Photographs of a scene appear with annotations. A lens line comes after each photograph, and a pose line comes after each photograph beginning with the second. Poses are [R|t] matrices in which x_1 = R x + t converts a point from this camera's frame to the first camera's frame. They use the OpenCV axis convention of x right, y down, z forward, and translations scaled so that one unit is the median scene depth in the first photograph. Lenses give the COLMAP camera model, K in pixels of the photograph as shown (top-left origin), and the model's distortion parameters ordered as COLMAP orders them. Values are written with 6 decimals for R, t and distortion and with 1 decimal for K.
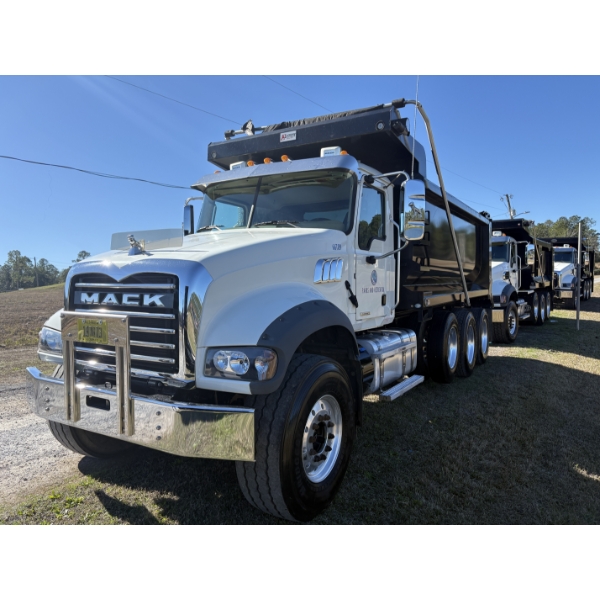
lens RADIAL K [[448.2, 0, 300.0], [0, 448.2, 300.0], [0, 0, 1]] dist [-0.007115, -0.002077]
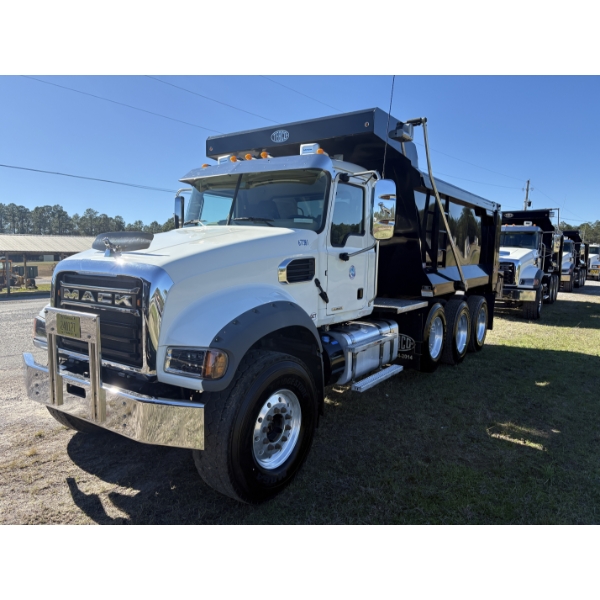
lens RADIAL K [[448.2, 0, 300.0], [0, 448.2, 300.0], [0, 0, 1]] dist [-0.007115, -0.002077]
pose [[0.998229, 0.021186, -0.055589, 0.121526], [-0.017661, 0.997848, 0.063153, -0.056473], [0.056807, -0.062060, 0.996454, -0.045020]]
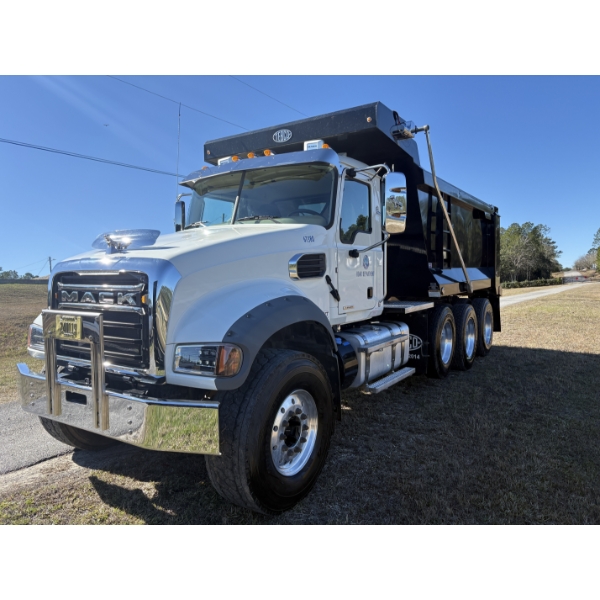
lens RADIAL K [[448.2, 0, 300.0], [0, 448.2, 300.0], [0, 0, 1]] dist [-0.007115, -0.002077]
pose [[0.999200, -0.010574, -0.038579, 0.079573], [0.011272, 0.999776, 0.017932, -0.006059], [0.038380, -0.018352, 0.999095, -0.002957]]
